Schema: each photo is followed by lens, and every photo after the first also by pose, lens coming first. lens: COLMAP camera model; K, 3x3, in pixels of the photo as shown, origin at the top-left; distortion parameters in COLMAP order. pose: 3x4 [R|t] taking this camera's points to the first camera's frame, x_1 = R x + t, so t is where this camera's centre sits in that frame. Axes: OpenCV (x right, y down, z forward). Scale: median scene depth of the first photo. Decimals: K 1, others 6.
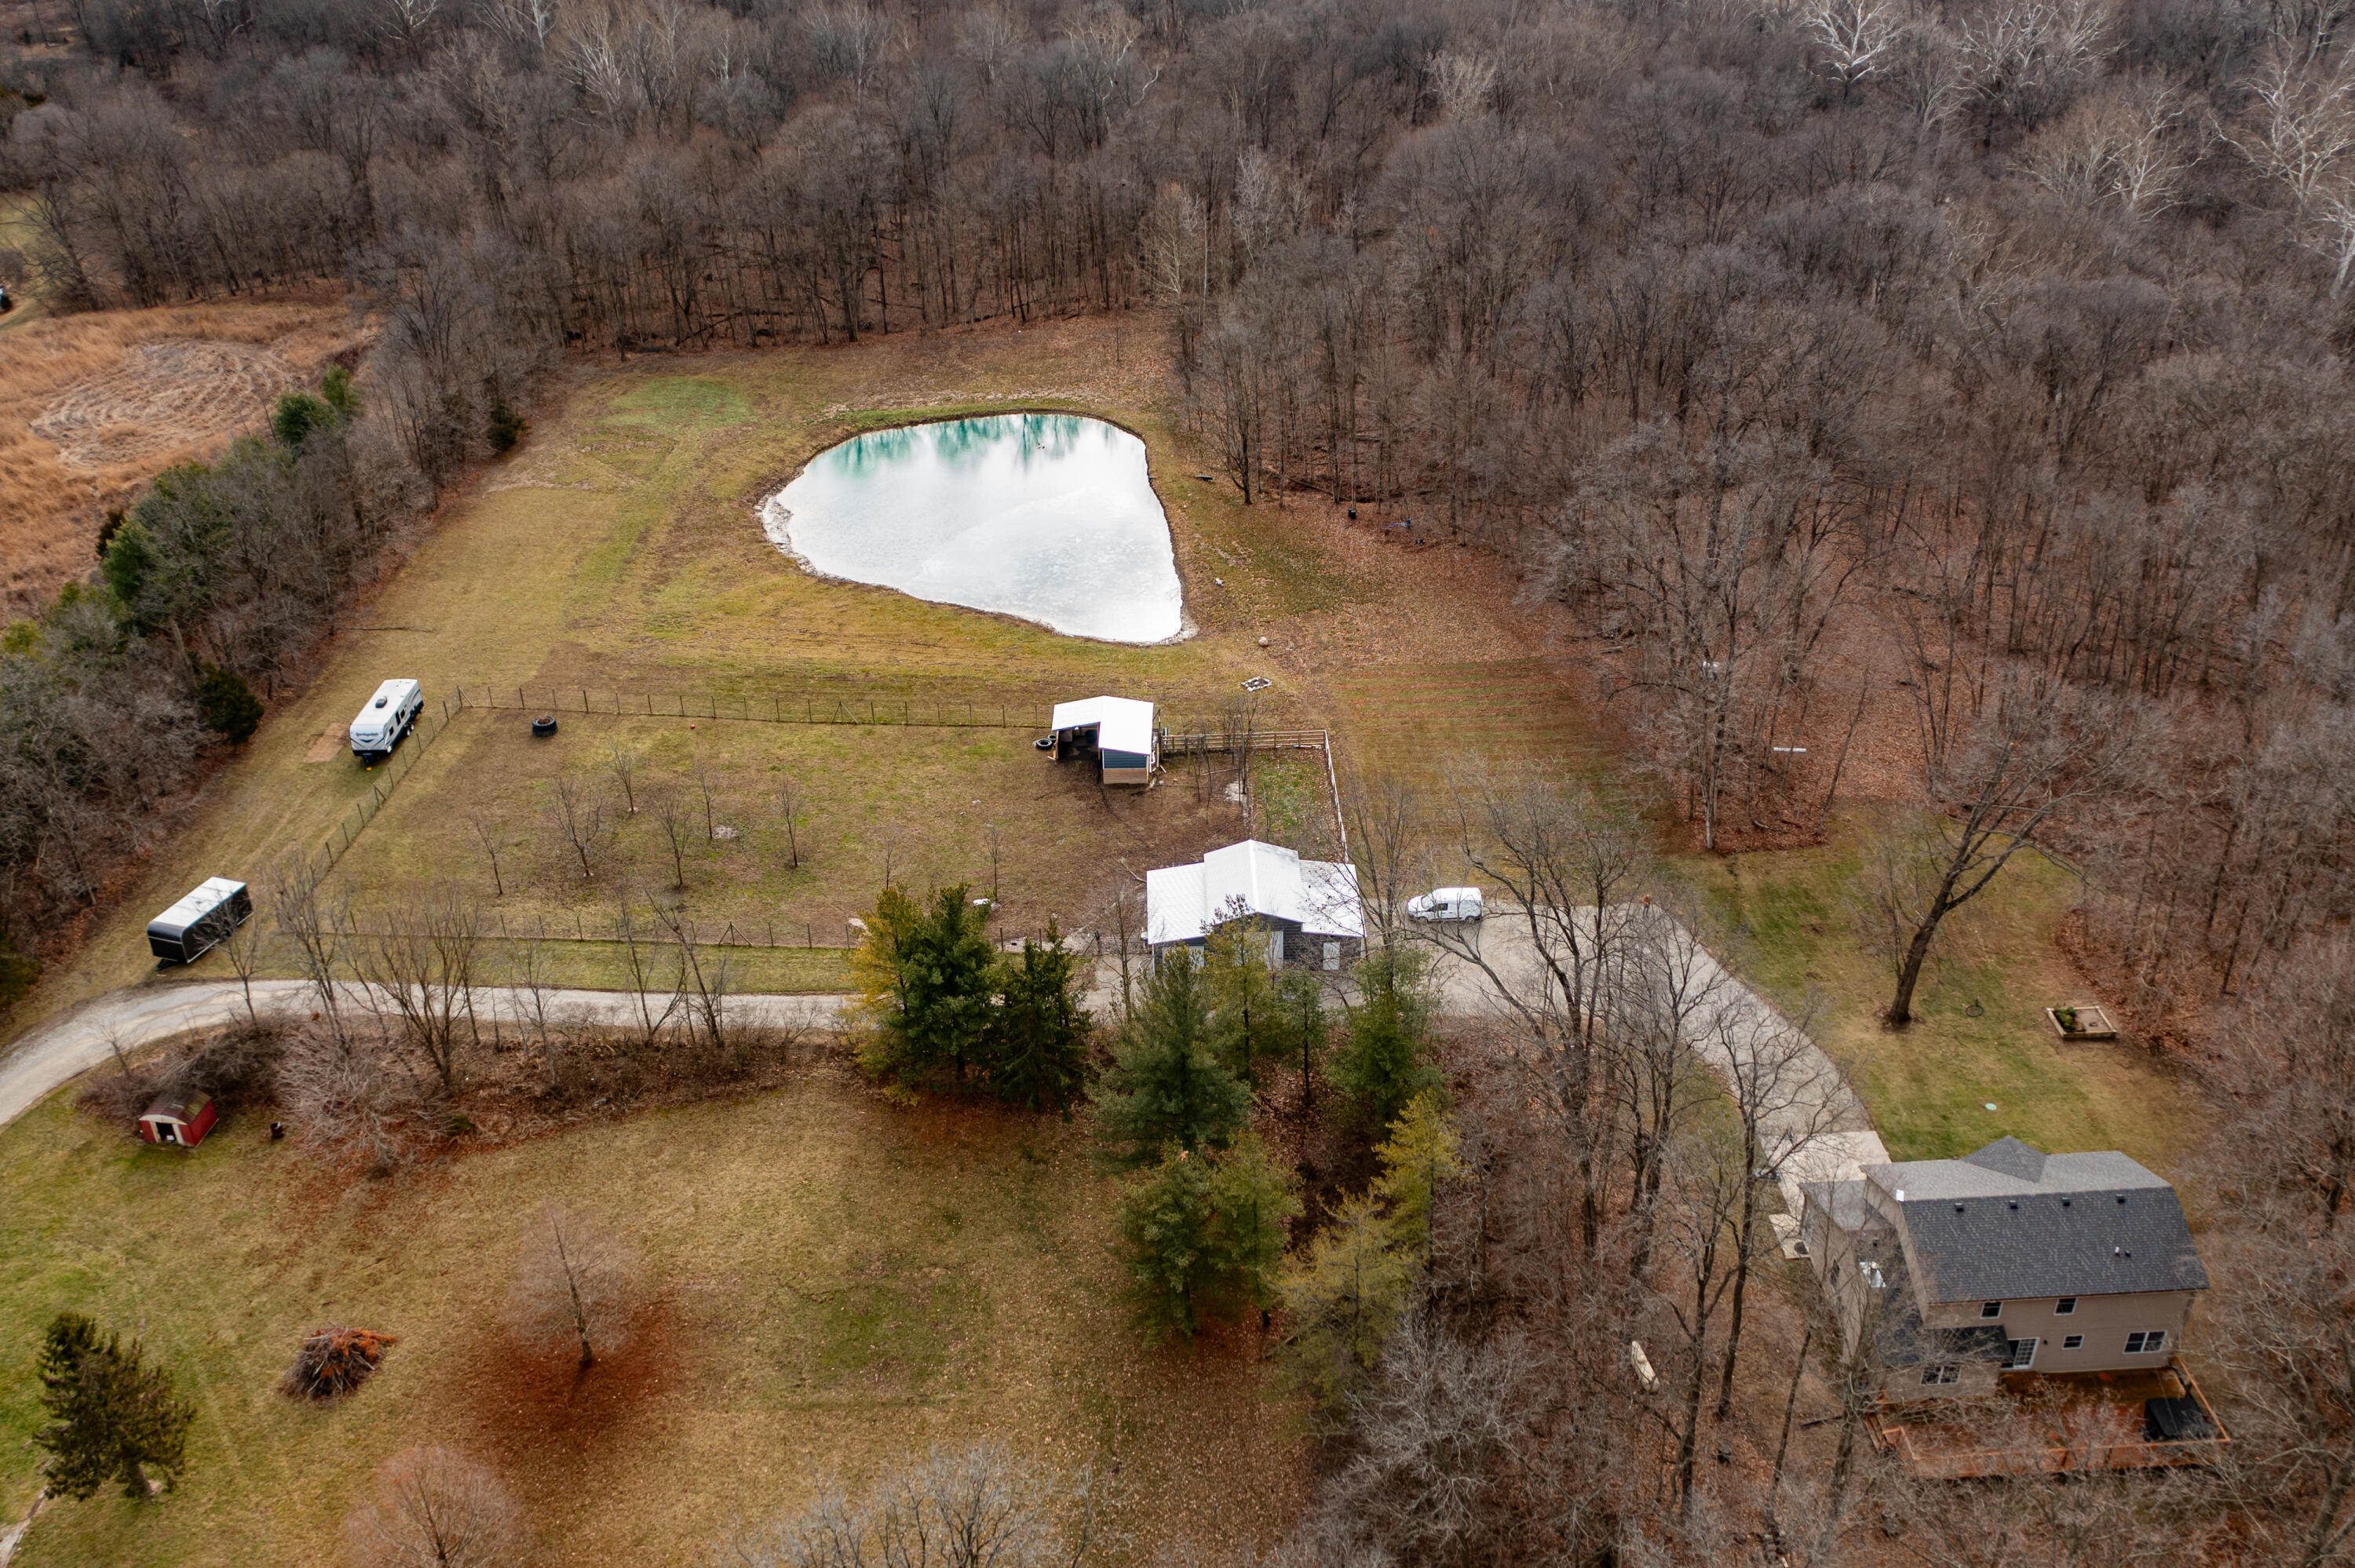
lens RADIAL K [[2047.5, 0, 1157.3], [0, 2047.5, 788.5], [0, 0, 1]] dist [-0.003522, 0.002745]
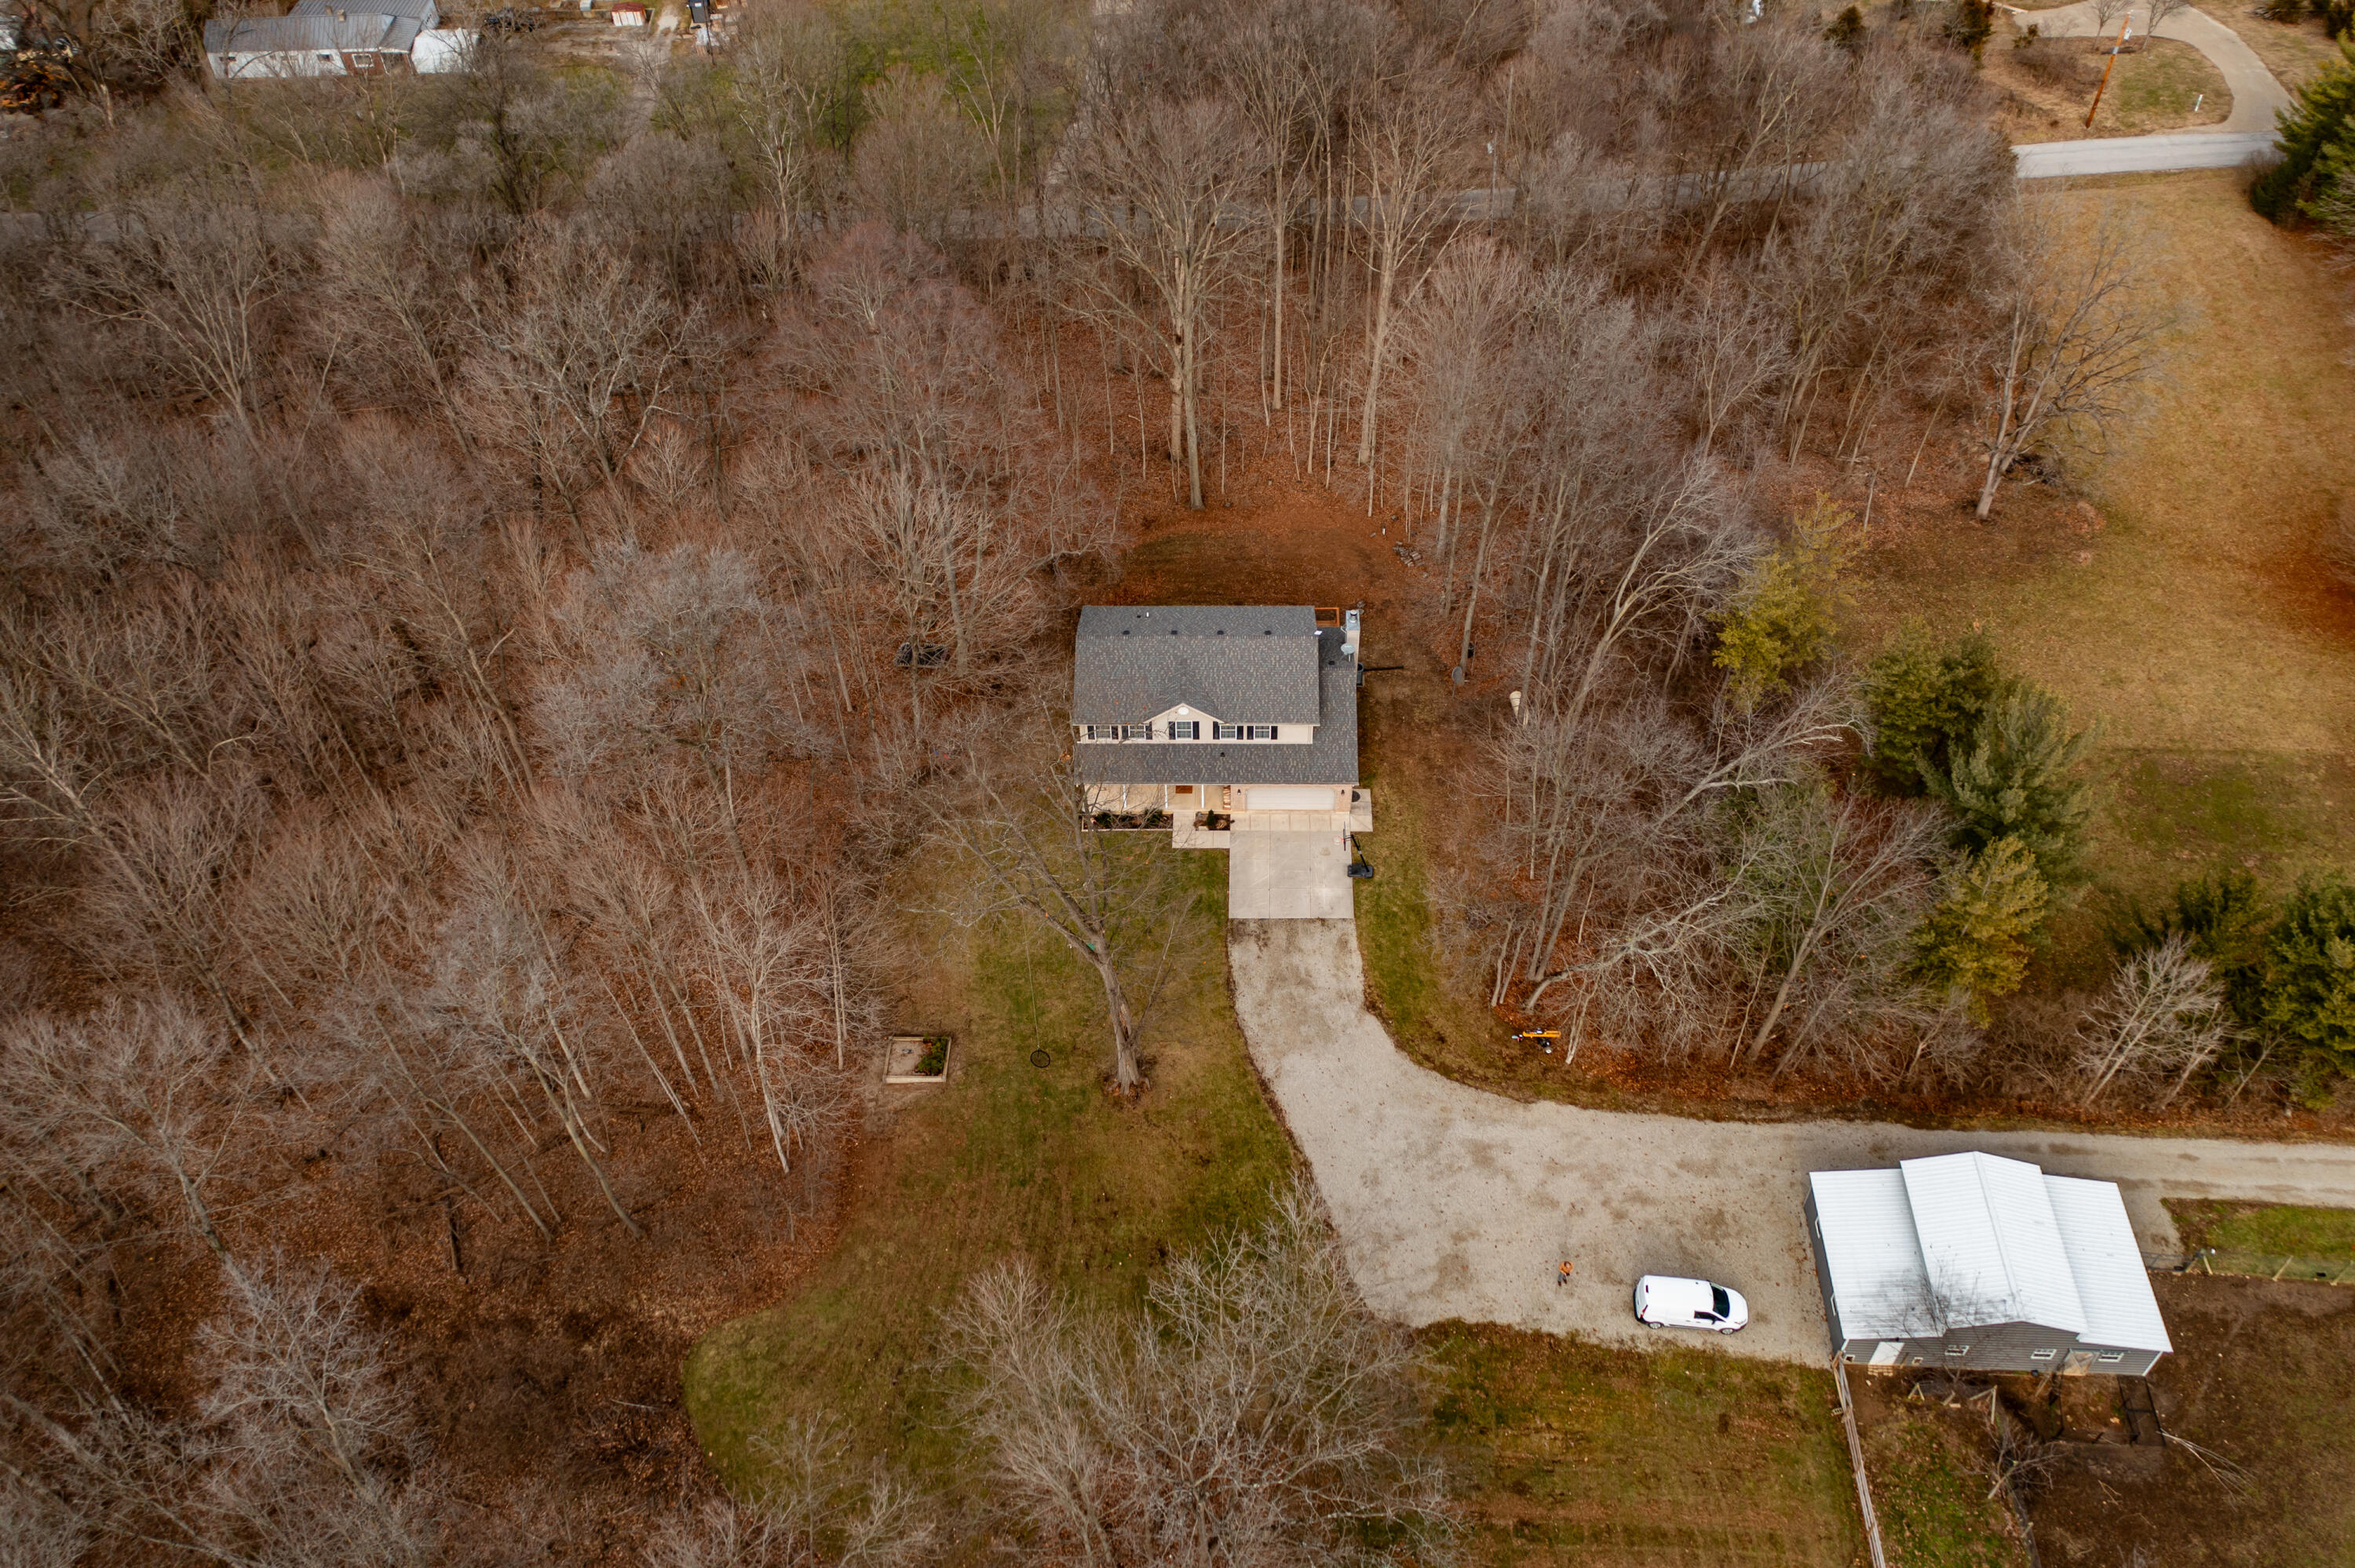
lens RADIAL K [[1875.6, 0, 1171.9], [0, 1875.6, 769.5], [0, 0, 1]] dist [-0.000567, 0.007469]
pose [[-0.996197, -0.016093, 0.085633, 0.317647], [0.080263, 0.212972, 0.973756, -0.729624], [-0.033909, 0.976926, -0.210870, 1.166630]]
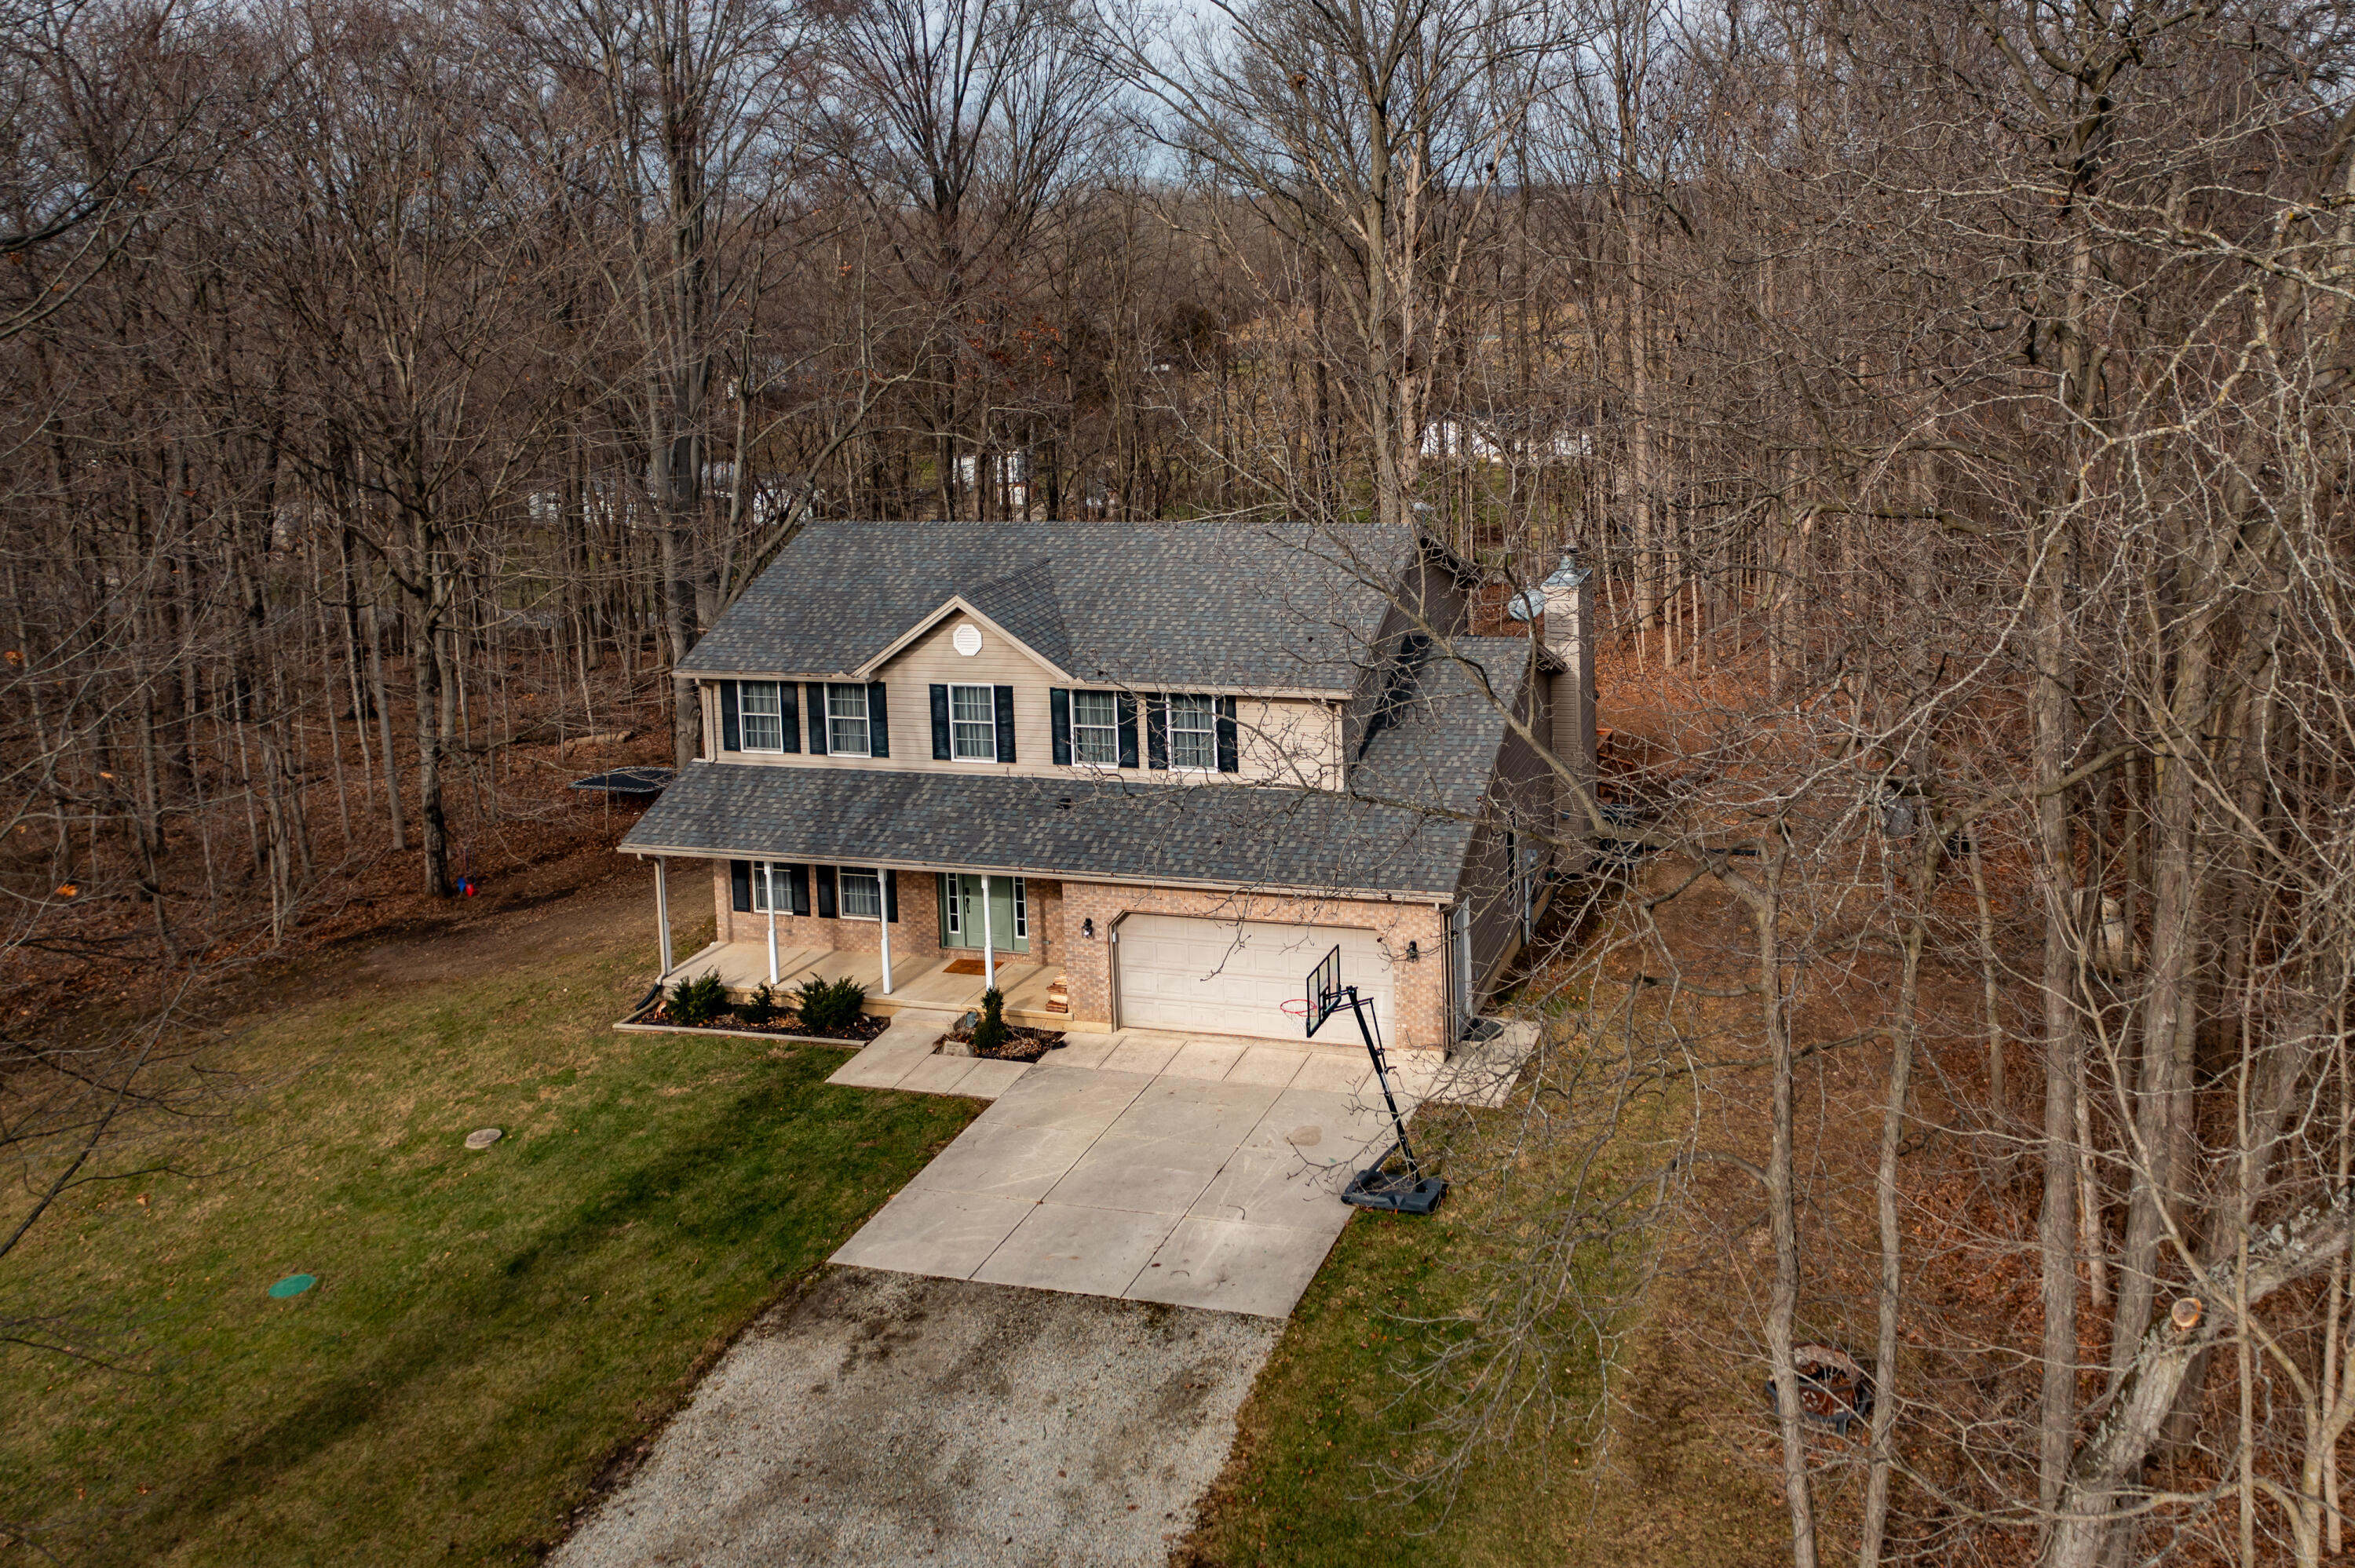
lens RADIAL K [[1978.8, 0, 1363.1], [0, 1978.8, 287.7], [0, 0, 1]] dist [-0.003409, 0.002410]
pose [[-0.939144, 0.055920, 0.338942, 0.214659], [0.236103, 0.821761, 0.518618, -0.035616], [-0.249528, 0.567082, -0.784954, 1.151313]]
